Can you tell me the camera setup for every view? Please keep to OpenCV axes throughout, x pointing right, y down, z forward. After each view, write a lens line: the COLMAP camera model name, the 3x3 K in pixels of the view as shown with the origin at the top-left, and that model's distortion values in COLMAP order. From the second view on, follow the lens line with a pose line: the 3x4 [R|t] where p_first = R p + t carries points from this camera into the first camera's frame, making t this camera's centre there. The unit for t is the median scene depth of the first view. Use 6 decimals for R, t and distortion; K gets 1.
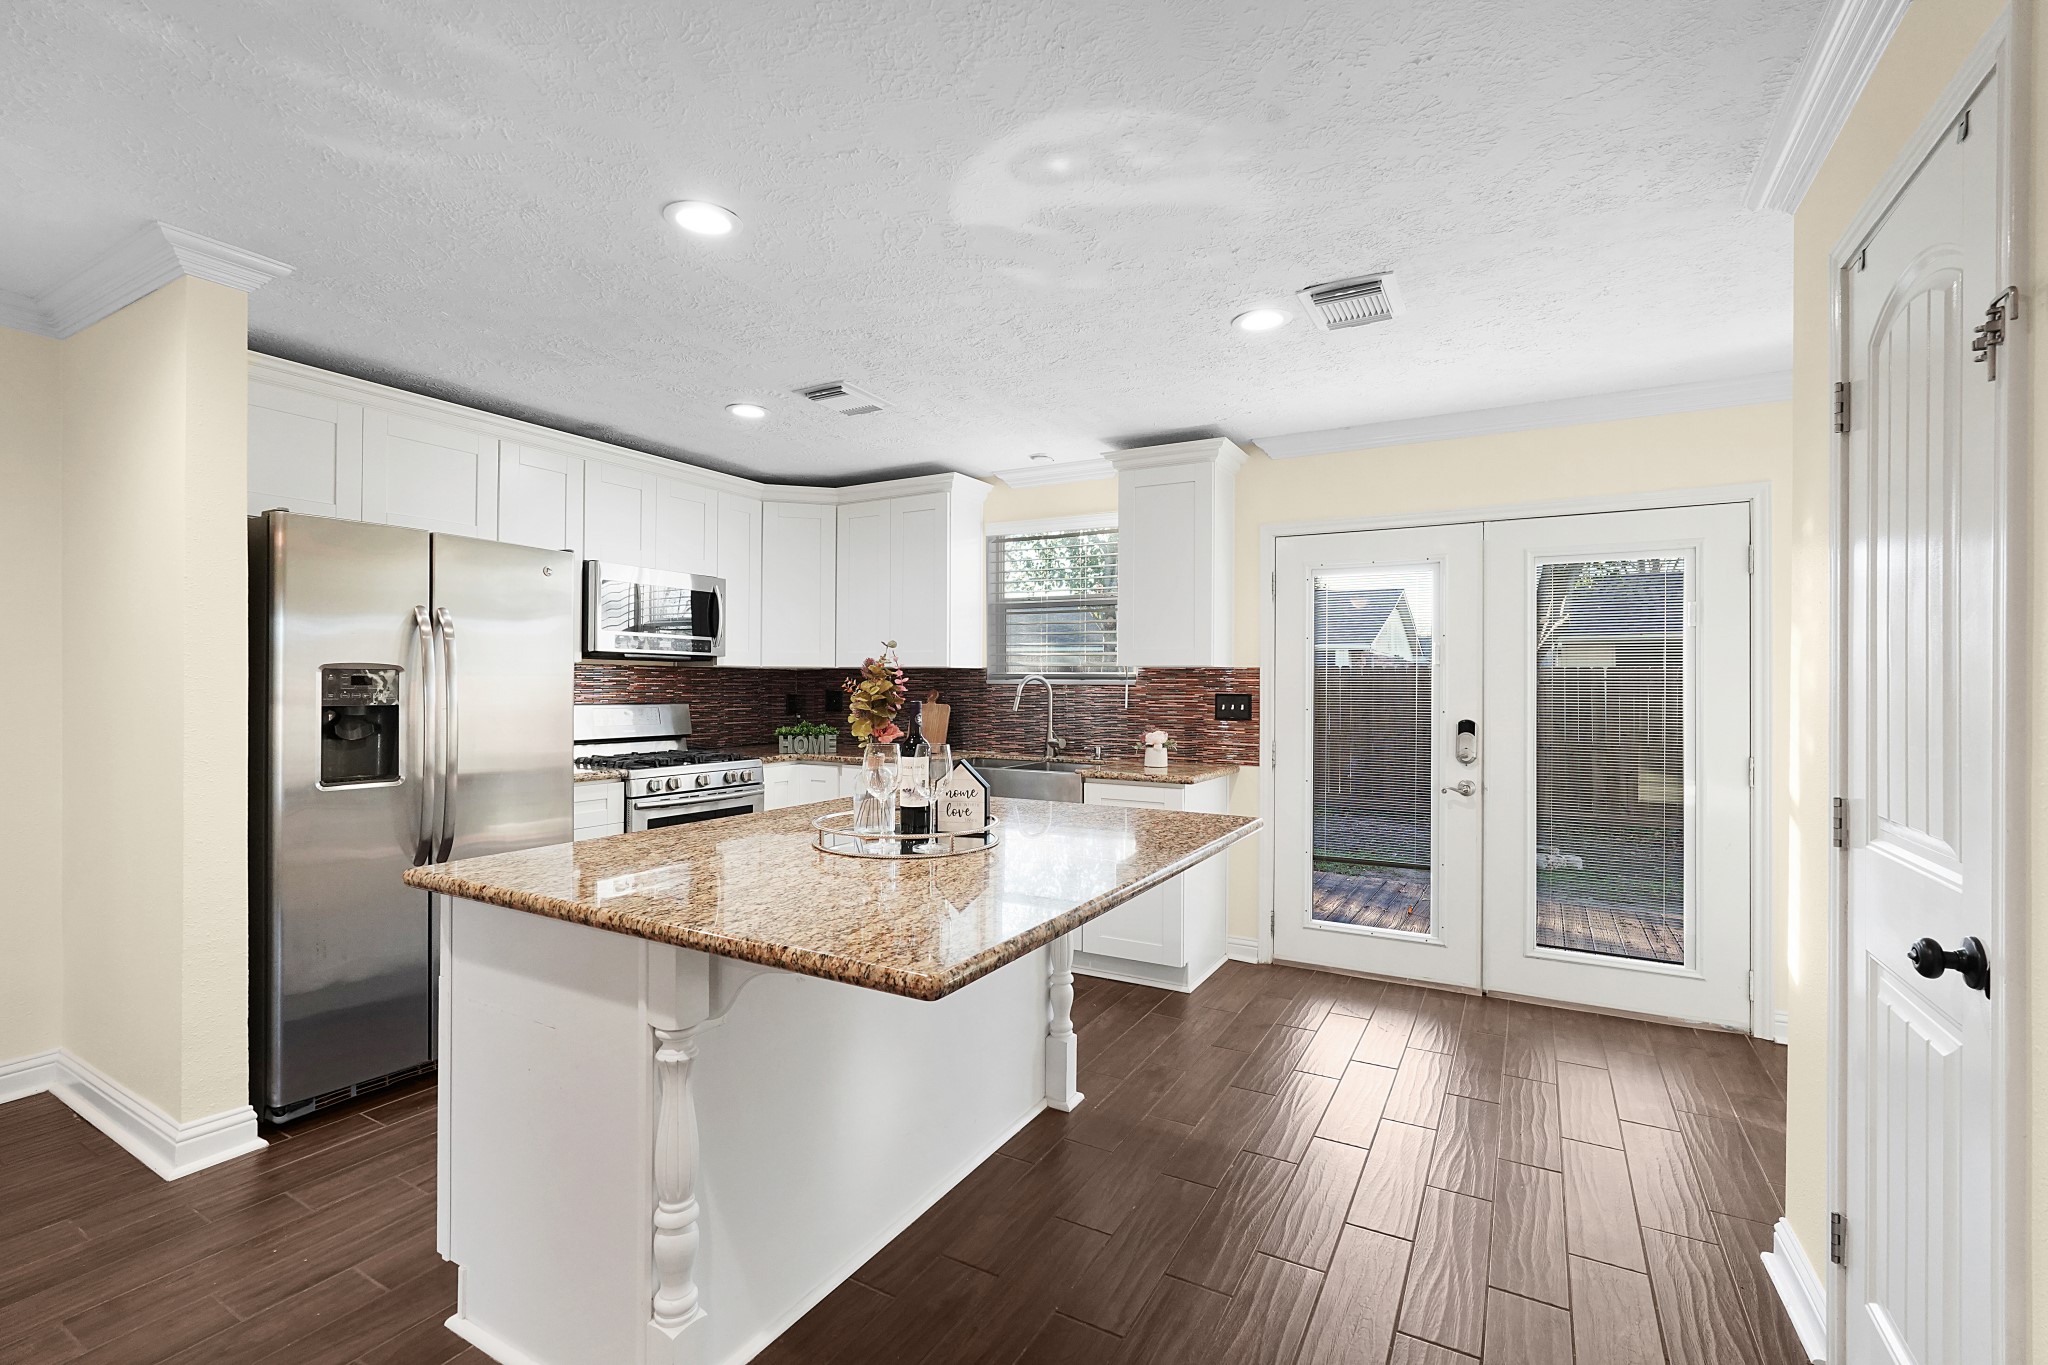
lens RADIAL K [[919.7, 0, 1009.1], [0, 919.7, 679.2], [0, 0, 1]] dist [-0.005549, 0.004137]
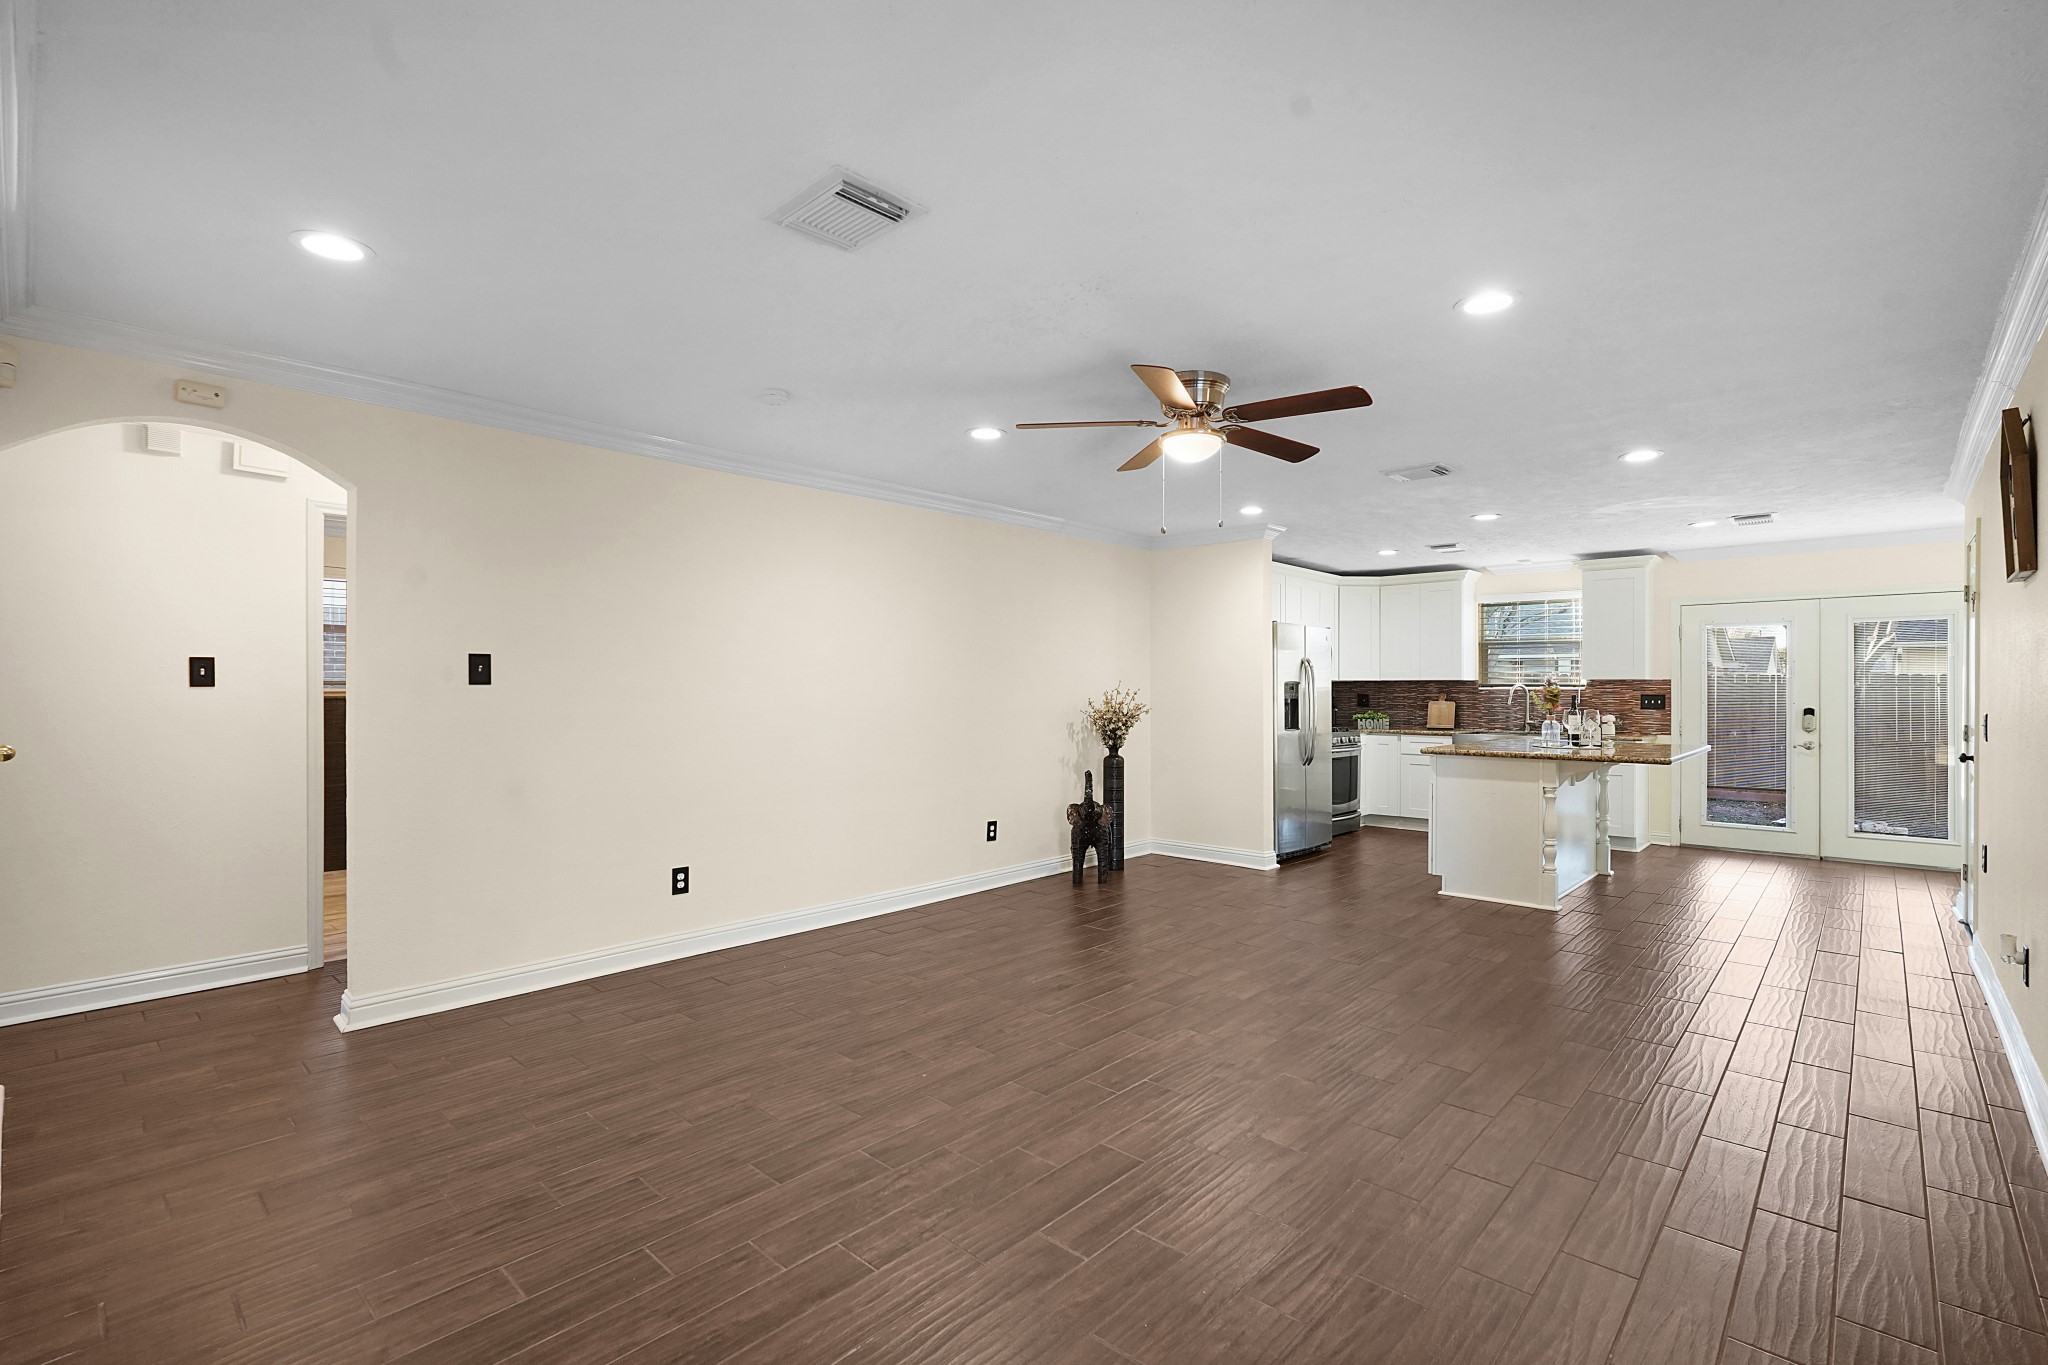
lens RADIAL K [[919.7, 0, 1037.2], [0, 919.7, 684.4], [0, 0, 1]] dist [-0.005549, 0.004137]
pose [[0.974320, -0.006324, -0.225079, -0.505436], [0.005414, 0.999974, -0.004659, -0.001183], [0.225103, 0.003321, 0.974329, -0.969332]]
